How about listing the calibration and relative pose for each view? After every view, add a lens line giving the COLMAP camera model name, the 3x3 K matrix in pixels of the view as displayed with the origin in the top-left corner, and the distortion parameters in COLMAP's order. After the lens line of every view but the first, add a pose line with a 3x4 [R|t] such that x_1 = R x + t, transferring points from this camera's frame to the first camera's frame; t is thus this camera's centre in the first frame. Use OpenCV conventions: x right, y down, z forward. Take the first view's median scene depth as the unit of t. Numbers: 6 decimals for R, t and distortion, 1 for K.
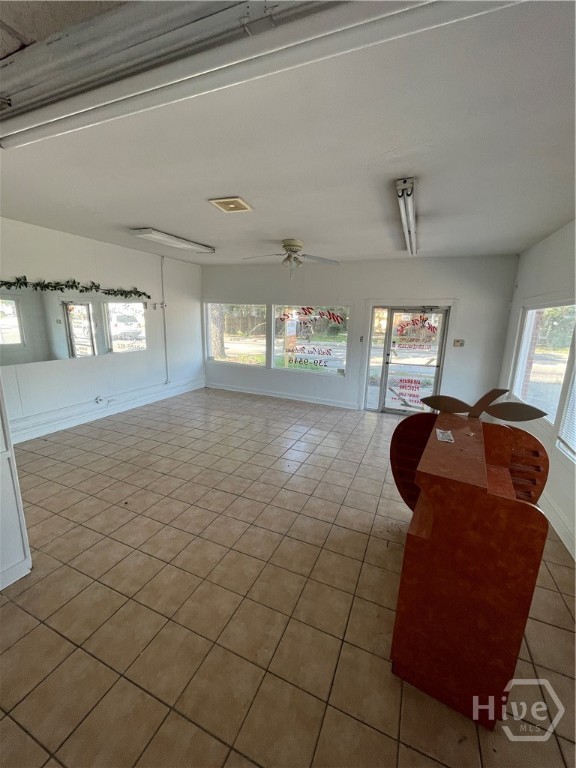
lens RADIAL K [[309.4, 0, 288.9], [0, 309.4, 382.5], [0, 0, 1]] dist [-0.002208, -0.000177]
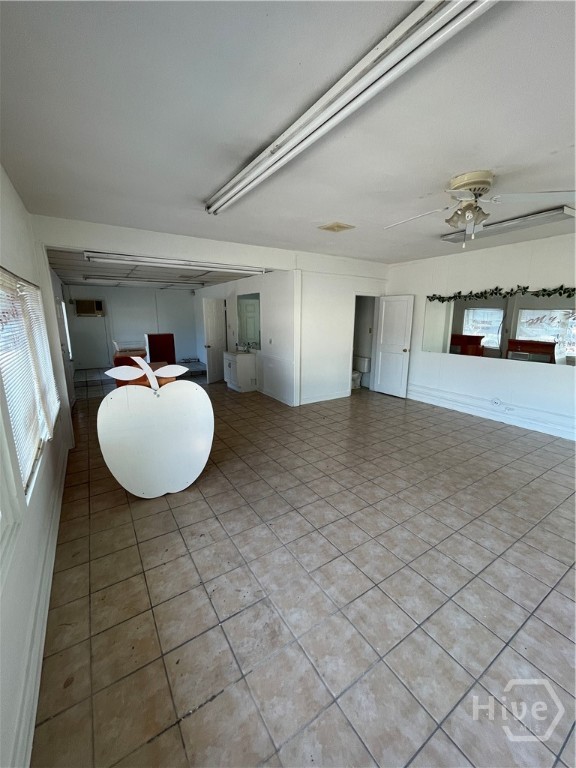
lens RADIAL K [[309.4, 0, 288.4], [0, 309.4, 382.5], [0, 0, 1]] dist [-0.002208, -0.000177]
pose [[-0.558122, 0.147091, -0.816617, 0.692728], [-0.195102, 0.933307, 0.301453, -0.208918], [0.806495, 0.327571, -0.492201, 1.086104]]
